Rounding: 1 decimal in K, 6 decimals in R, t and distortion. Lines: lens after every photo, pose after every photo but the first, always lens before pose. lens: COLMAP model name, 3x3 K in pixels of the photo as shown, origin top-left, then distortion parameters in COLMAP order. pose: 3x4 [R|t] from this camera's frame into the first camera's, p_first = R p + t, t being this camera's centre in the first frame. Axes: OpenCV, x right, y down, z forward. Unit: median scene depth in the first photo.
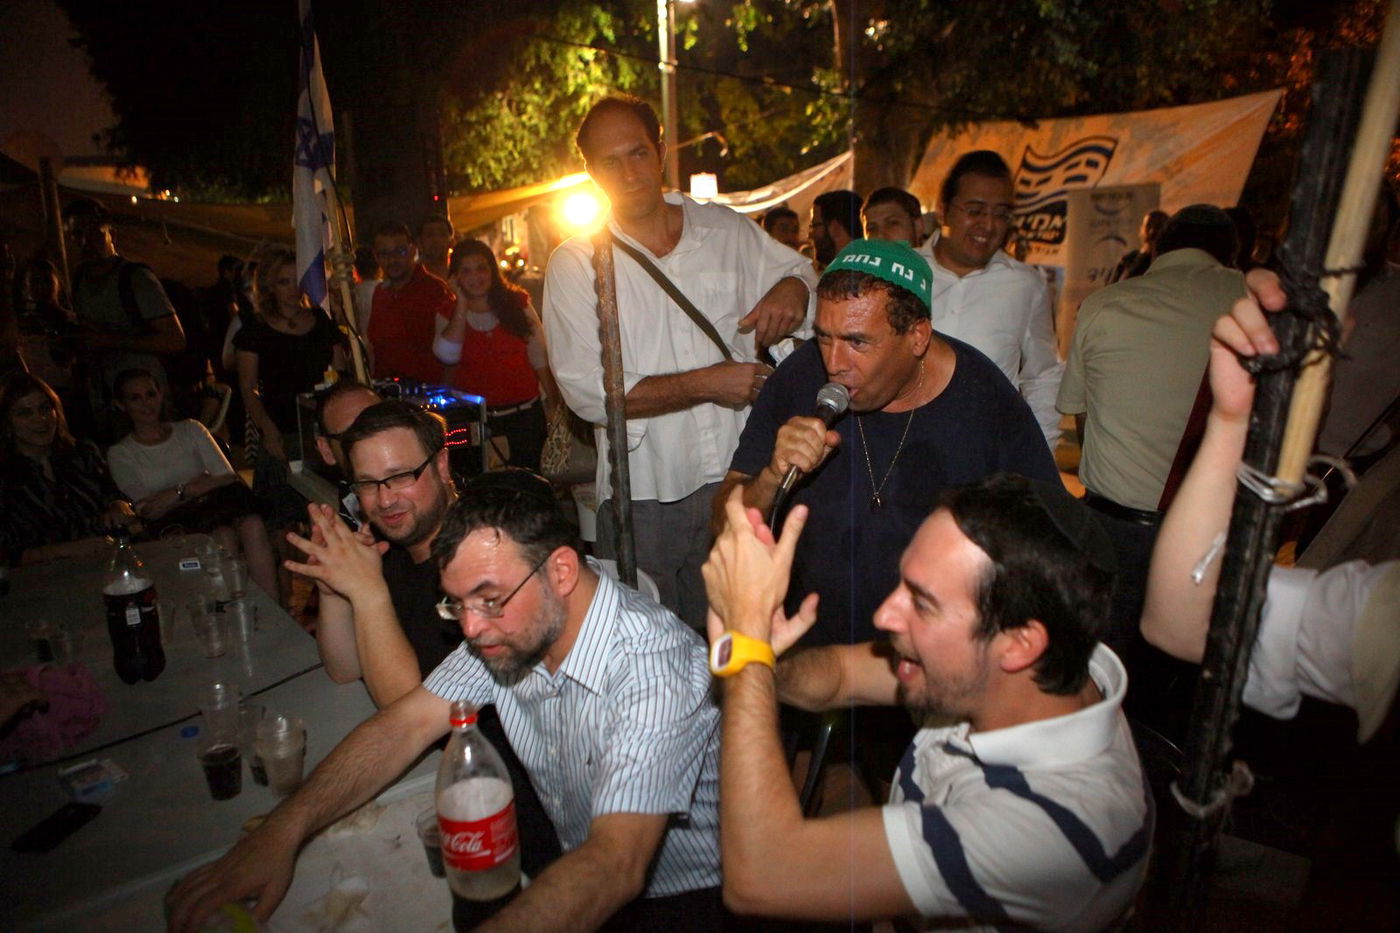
lens RADIAL K [[926.3, 0, 701.4], [0, 926.3, 499.1], [0, 0, 1]] dist [-0.001491, 0.001612]
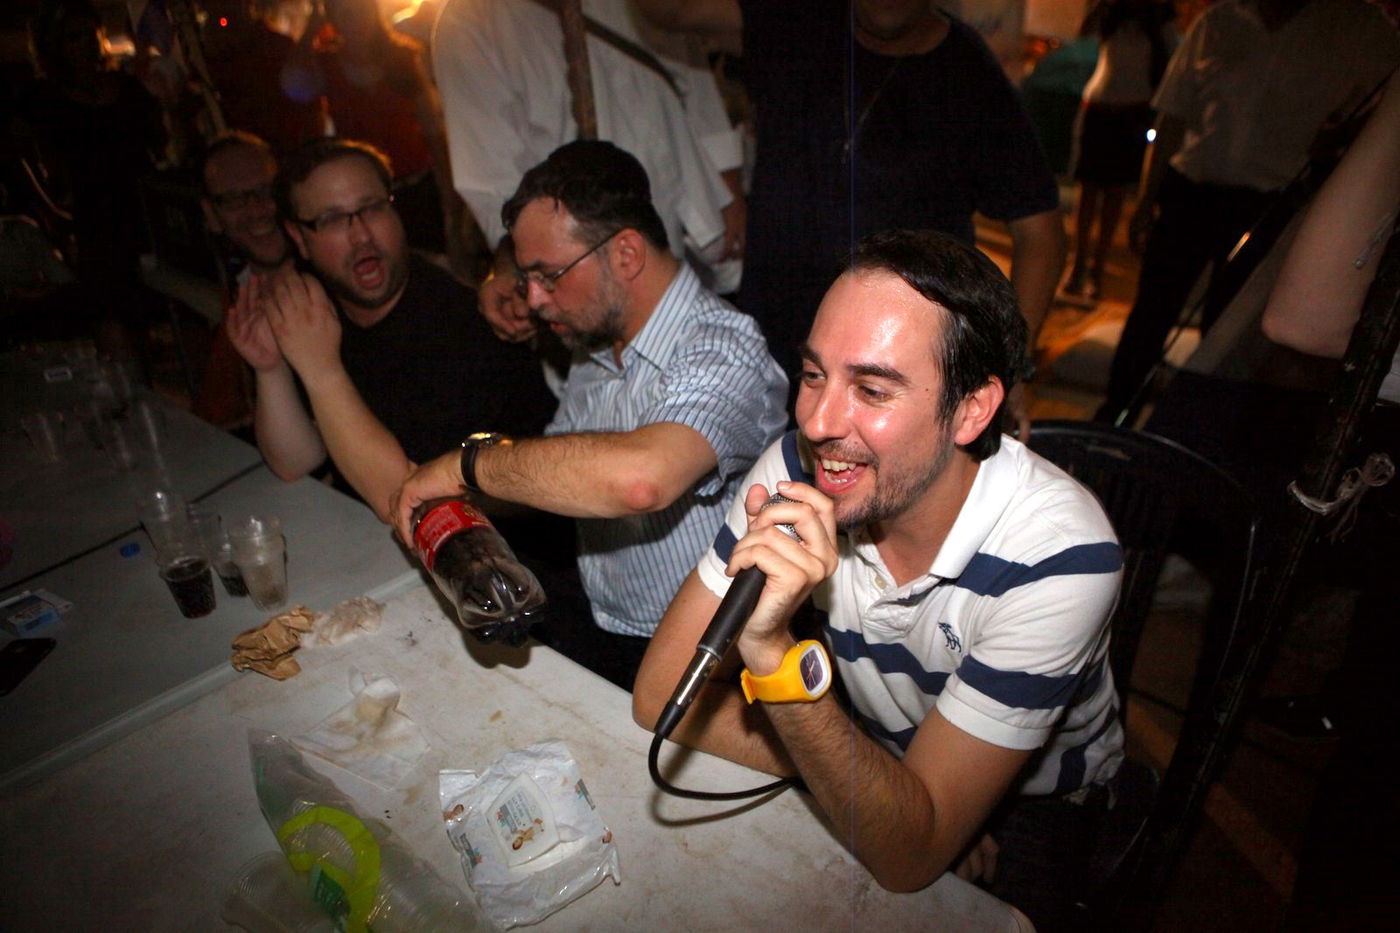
lens RADIAL K [[926.3, 0, 701.4], [0, 926.3, 499.1], [0, 0, 1]] dist [-0.001491, 0.001612]
pose [[0.989509, -0.097585, 0.106535, -0.118945], [0.069514, 0.968021, 0.241048, 0.034765], [-0.126651, -0.231113, 0.964648, 0.107986]]
